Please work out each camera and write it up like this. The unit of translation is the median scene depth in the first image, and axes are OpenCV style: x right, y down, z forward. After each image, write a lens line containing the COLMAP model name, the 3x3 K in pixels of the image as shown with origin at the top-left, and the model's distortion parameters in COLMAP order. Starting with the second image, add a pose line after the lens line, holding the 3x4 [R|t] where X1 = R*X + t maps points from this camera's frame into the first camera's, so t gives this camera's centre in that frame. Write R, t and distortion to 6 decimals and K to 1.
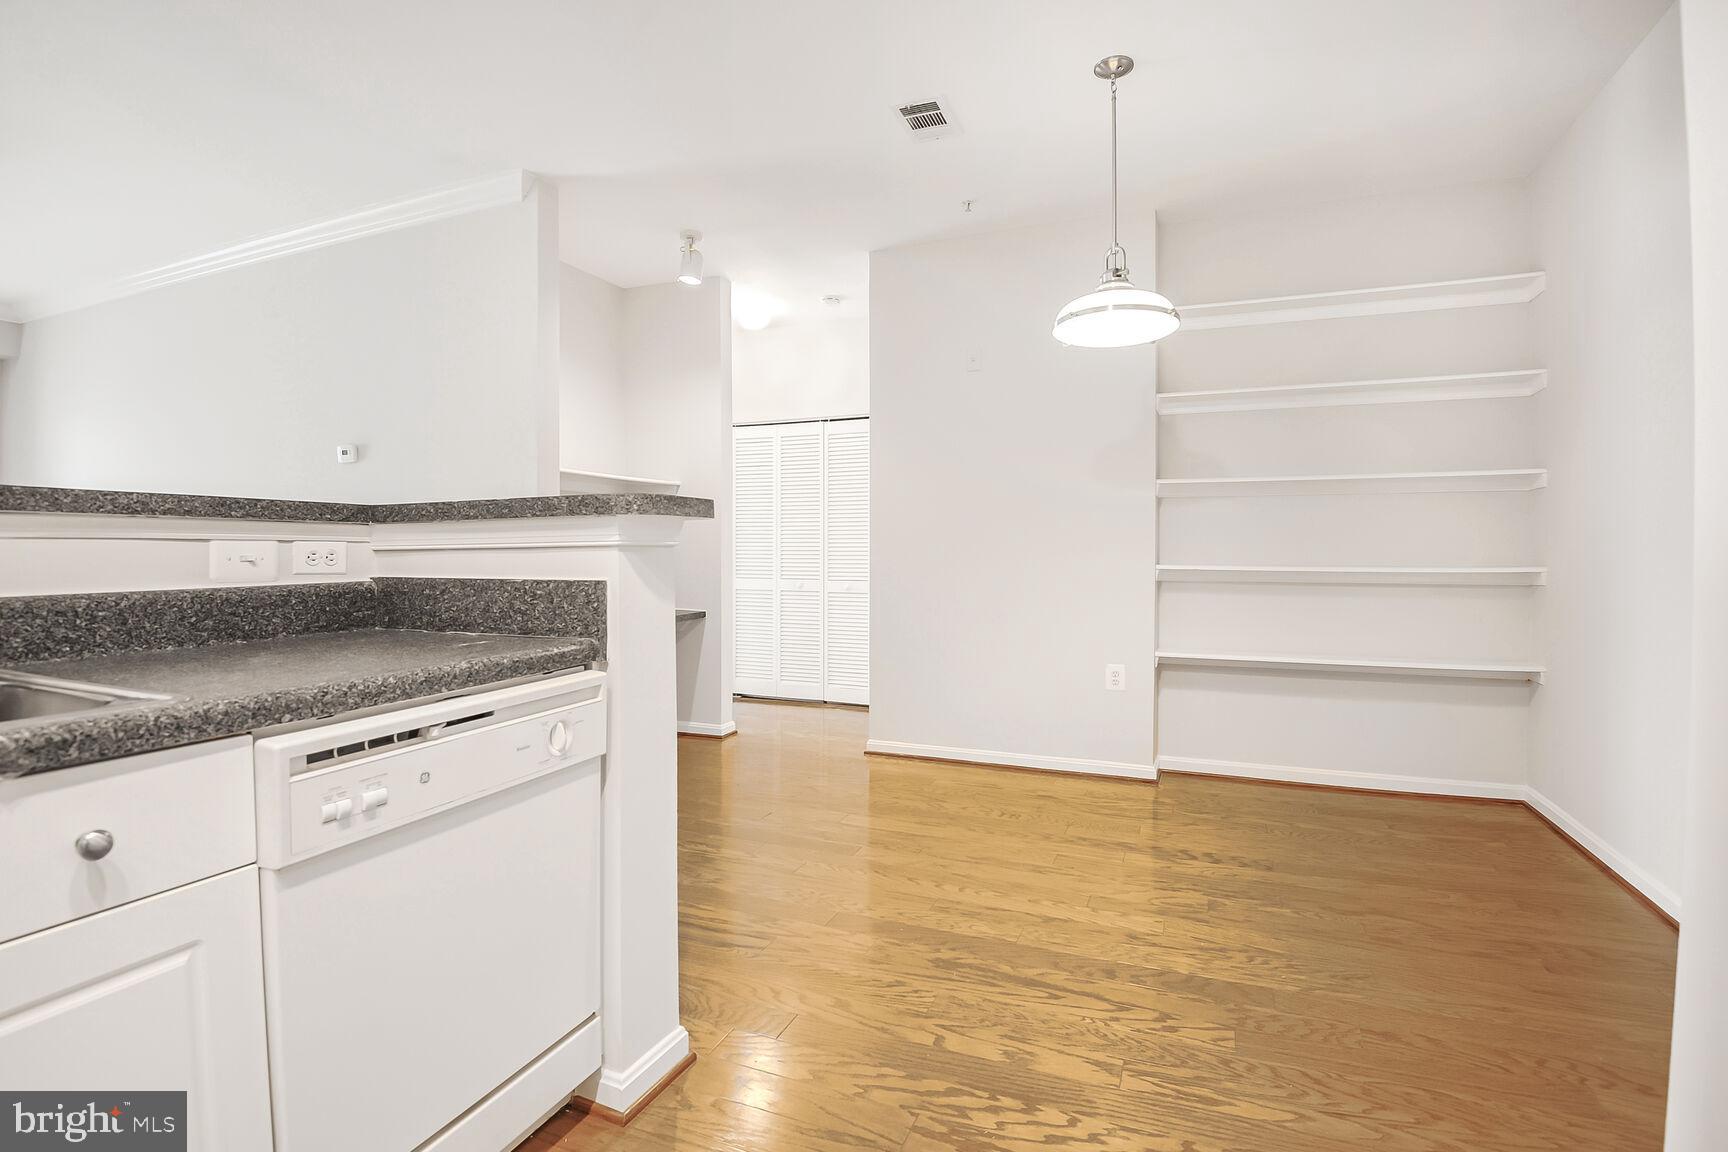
lens RADIAL K [[821.4, 0, 864.0], [0, 821.4, 576.0], [0, 0, 1]] dist [-0.037427, -0.000318]
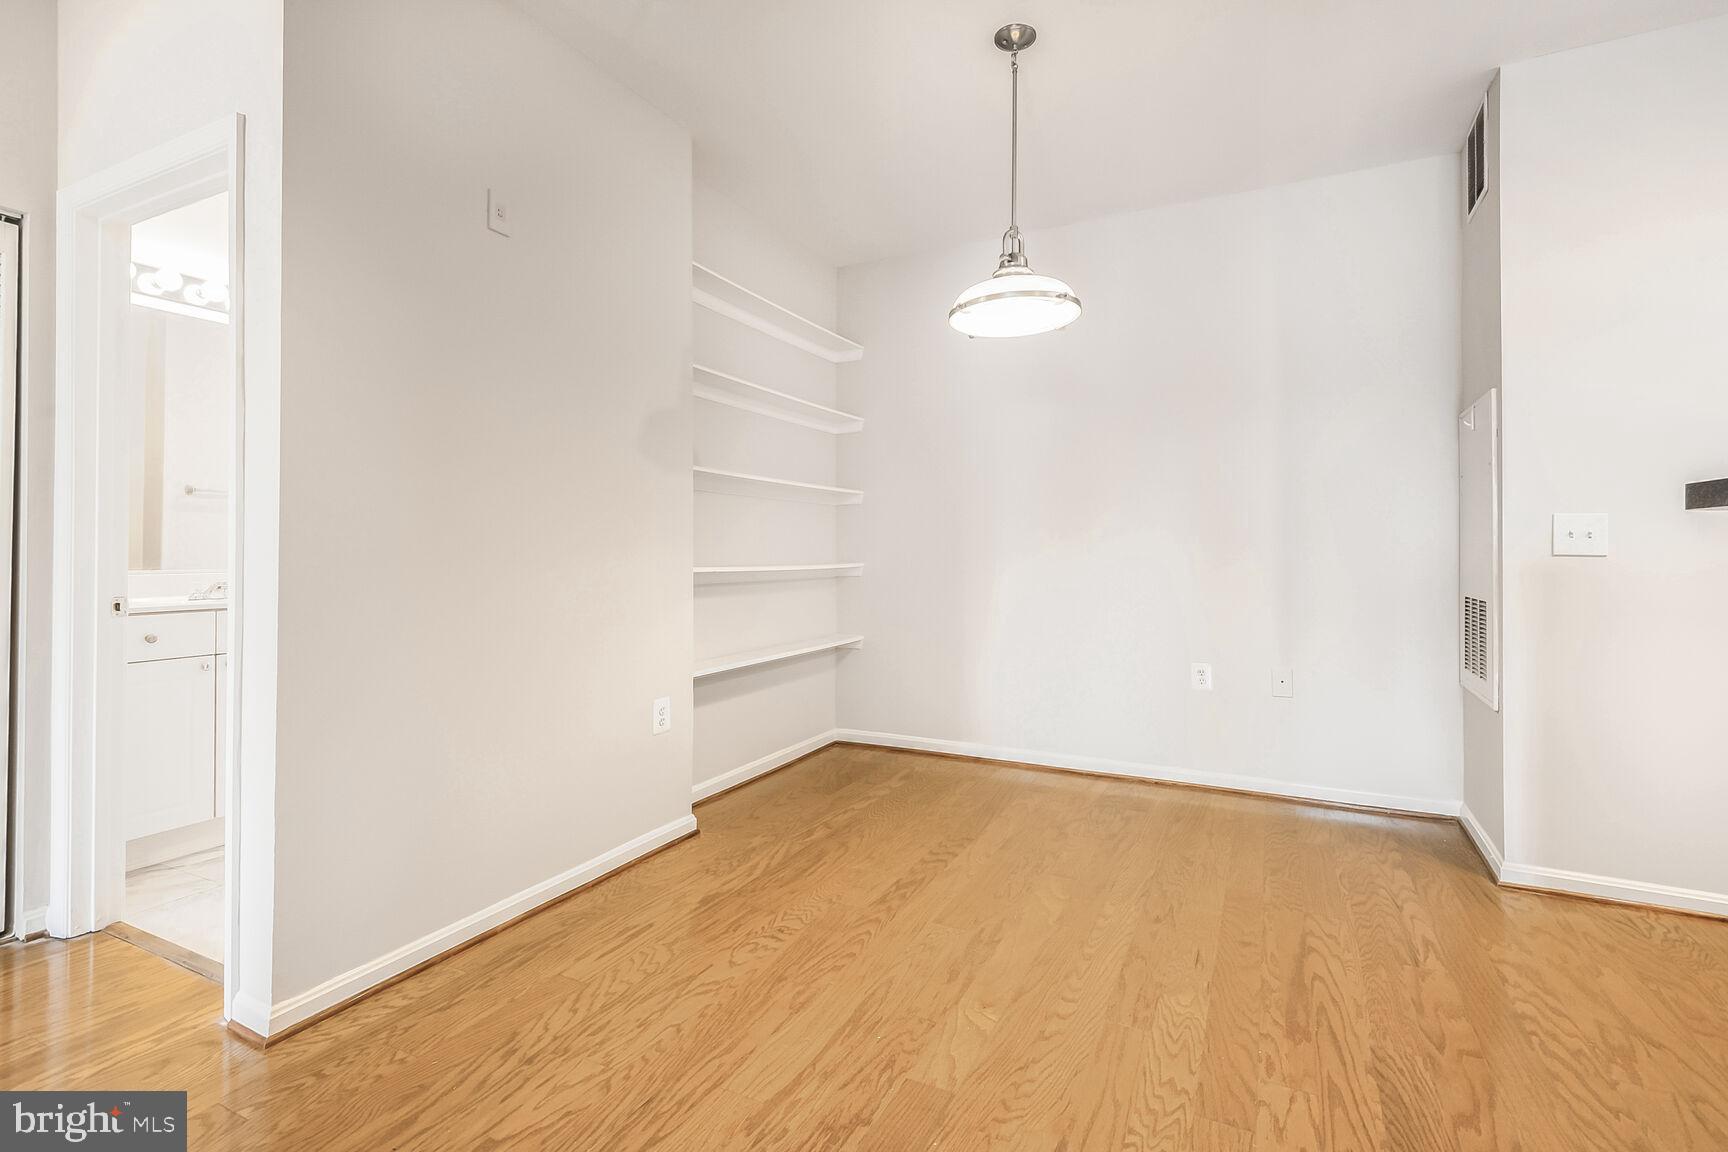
lens RADIAL K [[793.3, 0, 862.6], [0, 793.3, 556.1], [0, 0, 1]] dist [0.001579, -0.000291]
pose [[0.077483, -0.009894, 0.996945, -0.569359], [0.023128, 0.999699, 0.008123, -0.038088], [-0.996725, 0.022428, 0.077688, 1.013003]]
